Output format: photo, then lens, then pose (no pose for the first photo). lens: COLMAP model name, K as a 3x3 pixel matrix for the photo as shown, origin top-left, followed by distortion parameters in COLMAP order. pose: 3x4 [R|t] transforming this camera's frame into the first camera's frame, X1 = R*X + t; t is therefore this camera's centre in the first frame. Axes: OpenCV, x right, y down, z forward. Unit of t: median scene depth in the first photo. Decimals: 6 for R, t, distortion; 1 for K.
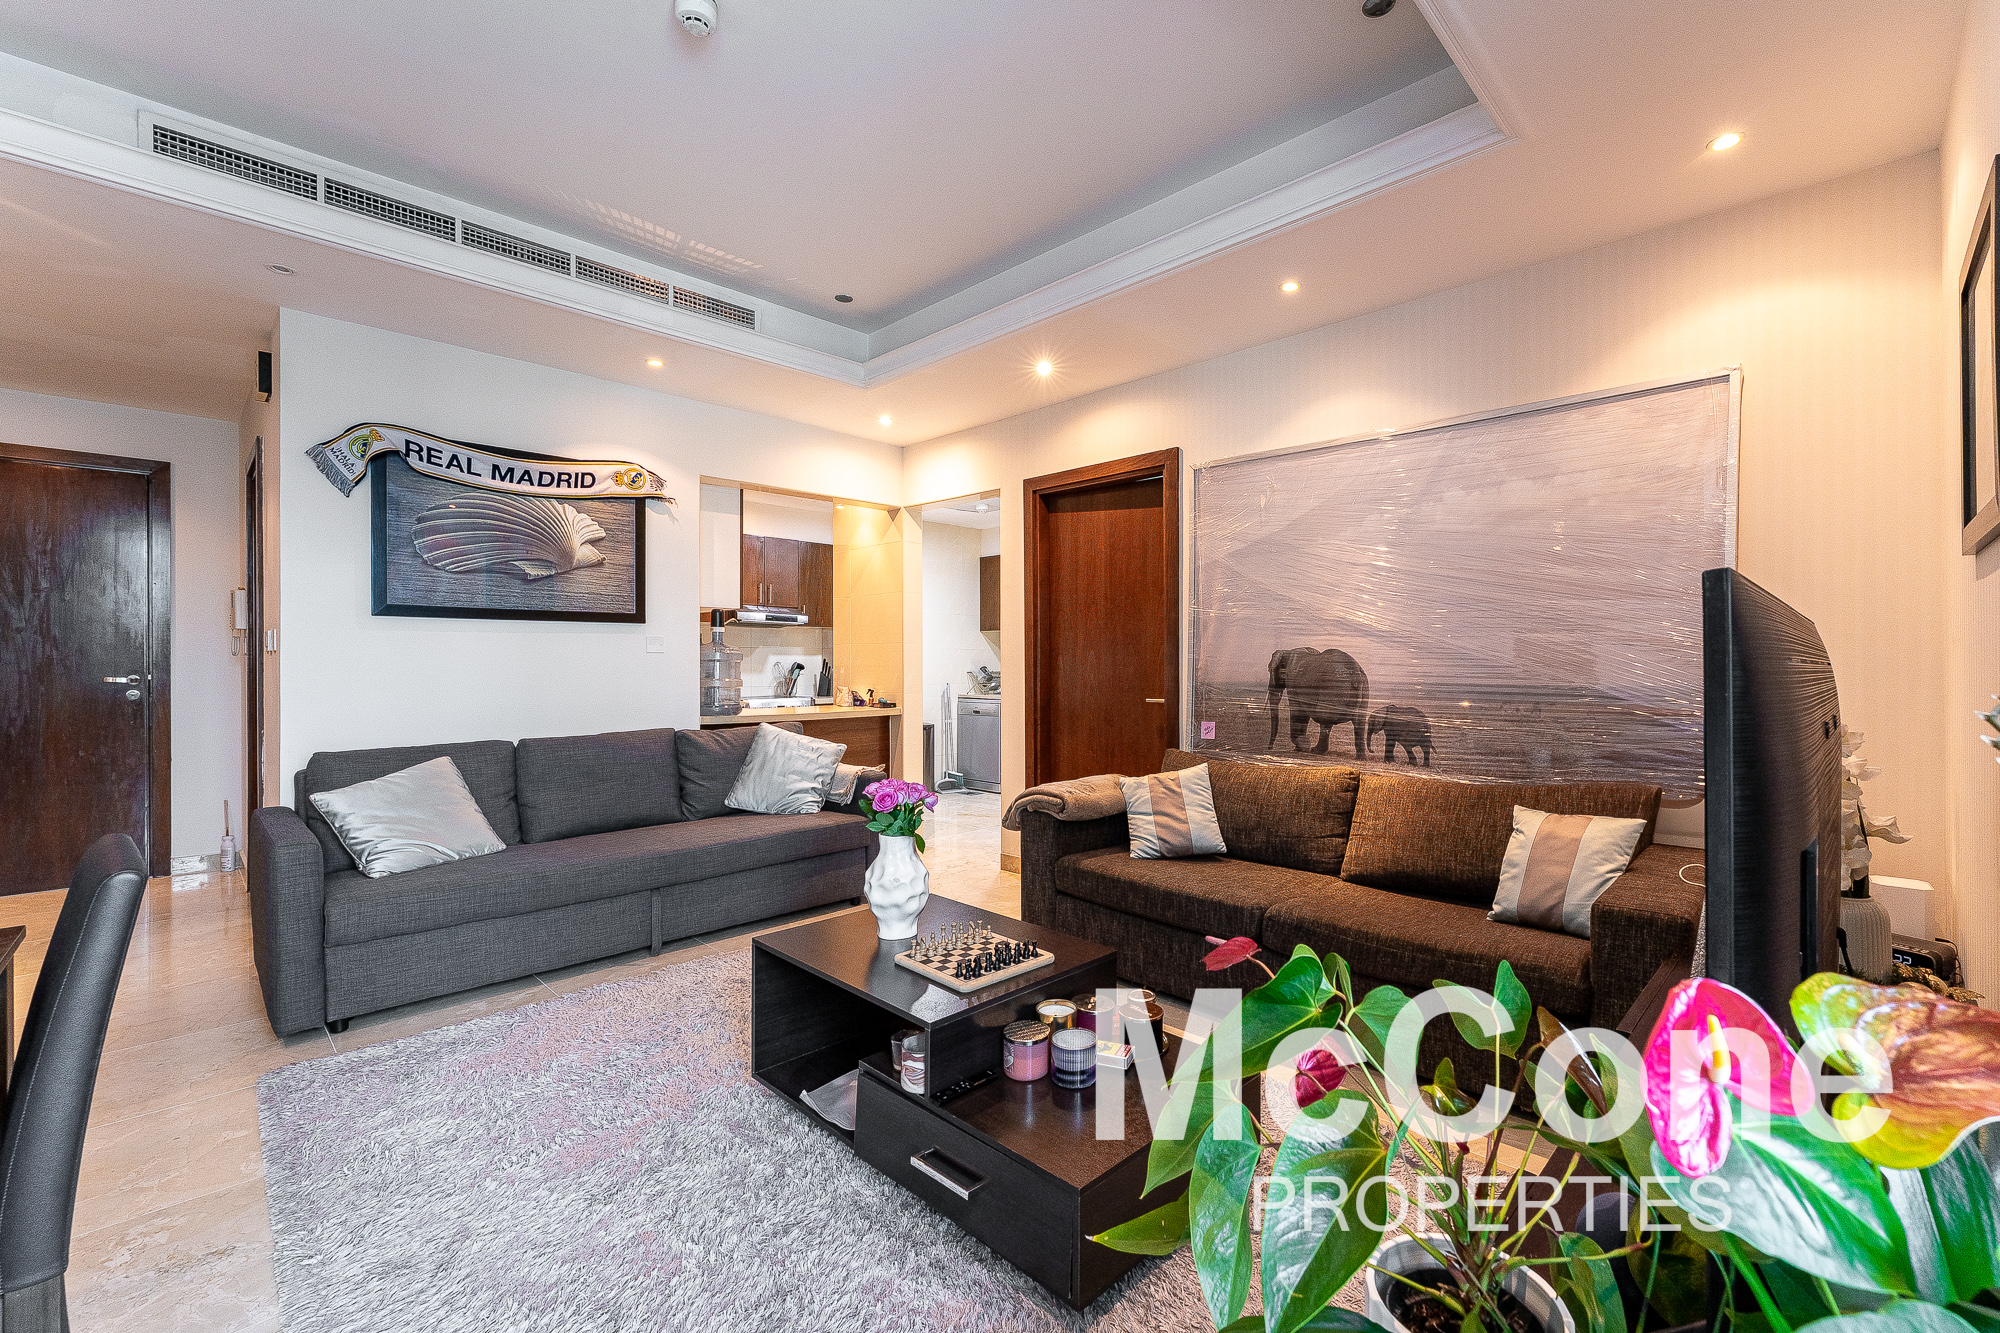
lens RADIAL K [[778.1, 0, 1002.3], [0, 778.1, 662.4], [0, 0, 1]] dist [0.001270, 0.000157]
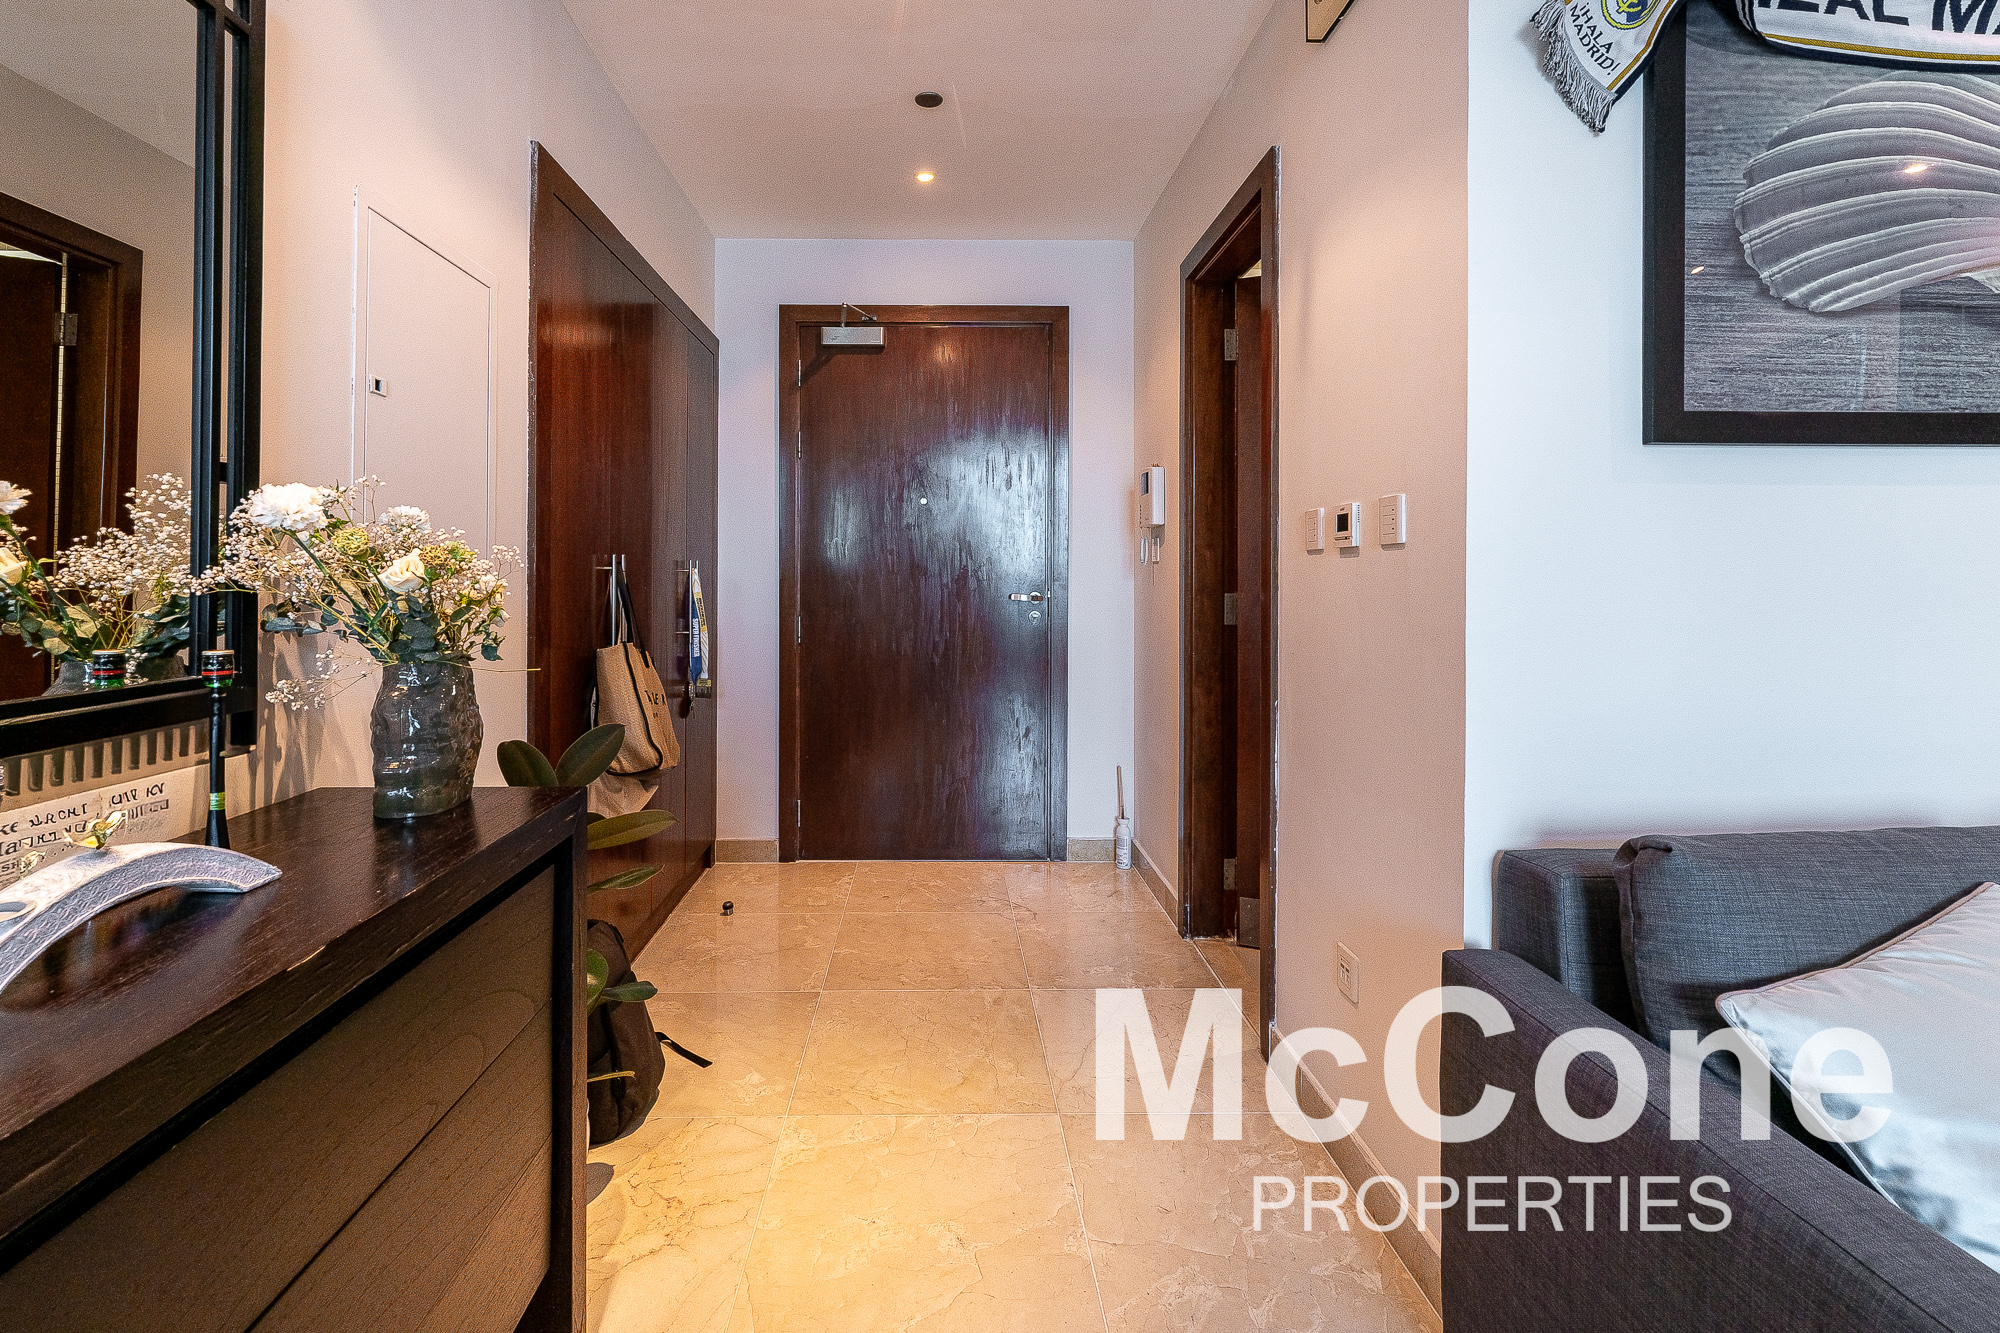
lens RADIAL K [[834.2, 0, 953.4], [0, 834.2, 577.8], [0, 0, 1]] dist [-0.002659, 0.000068]
pose [[0.701102, 0.000782, -0.713061, -0.703122], [-0.002271, 0.999997, -0.001137, 0.005366], [0.713057, 0.002417, 0.701102, 0.446455]]
